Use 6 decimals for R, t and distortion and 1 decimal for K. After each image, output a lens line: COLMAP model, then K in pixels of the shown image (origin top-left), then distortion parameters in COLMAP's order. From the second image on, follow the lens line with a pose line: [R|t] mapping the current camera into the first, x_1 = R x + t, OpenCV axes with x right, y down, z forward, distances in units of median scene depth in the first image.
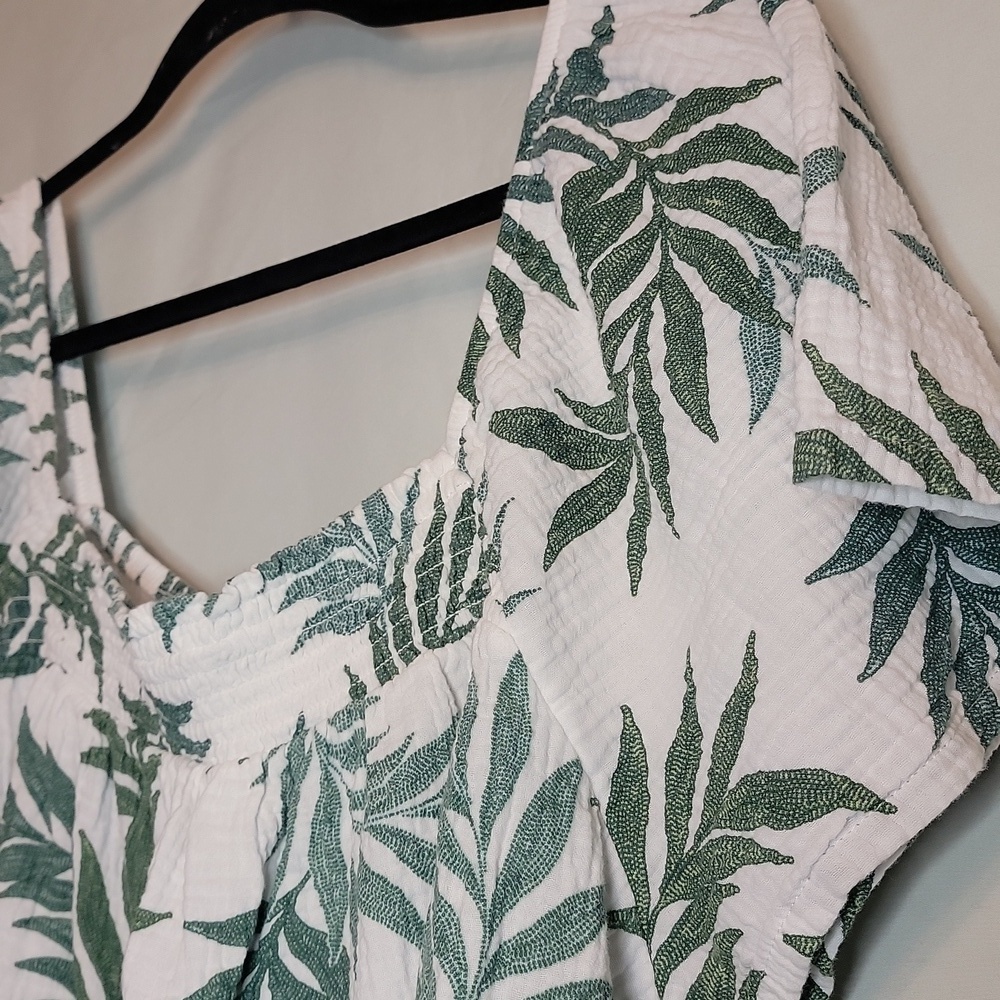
lens RADIAL K [[1568.5, 0, 500.0], [0, 1568.5, 500.0], [0, 0, 1]] dist [0.043159, 0.070703]
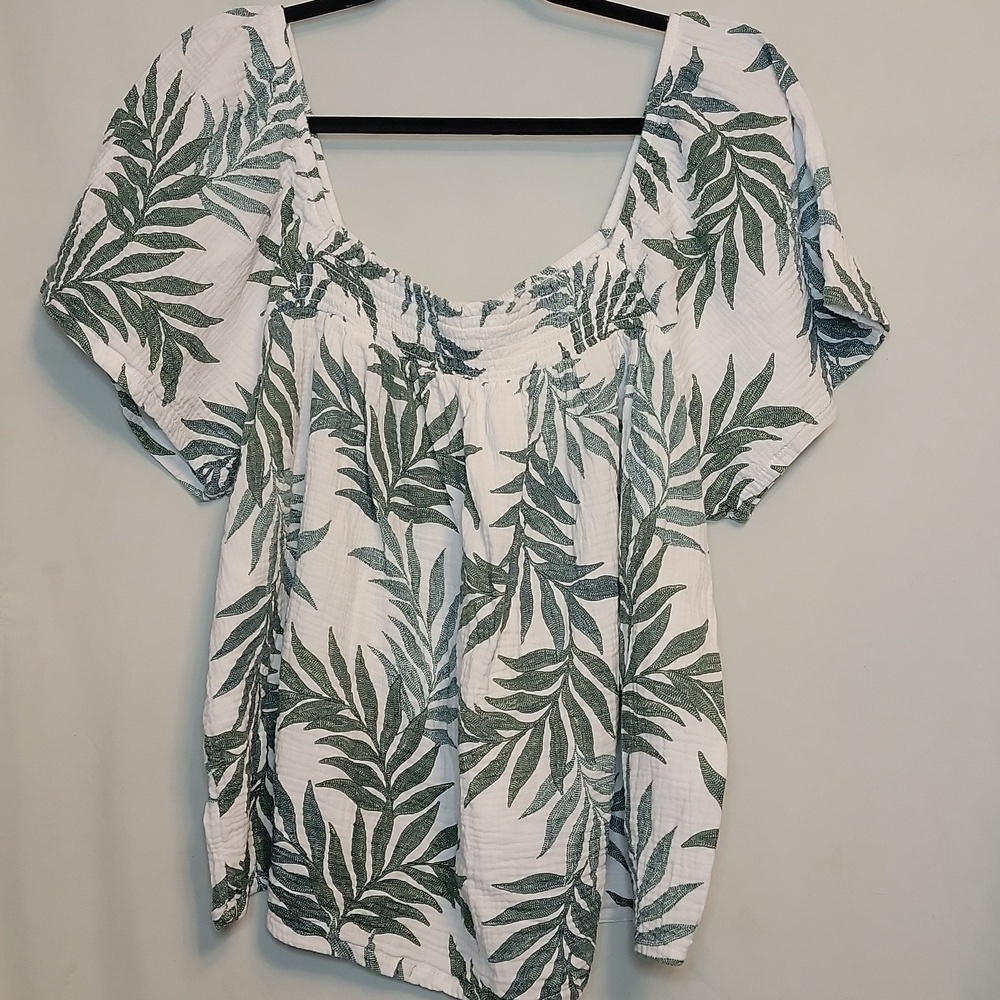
lens RADIAL K [[1568.5, 0, 500.0], [0, 1568.5, 500.0], [0, 0, 1]] dist [0.043159, 0.070703]
pose [[0.826933, 0.040935, 0.560808, -1.393456], [-0.171441, 0.968214, 0.182124, -0.065374], [-0.535527, -0.246750, 0.807667, -0.771902]]
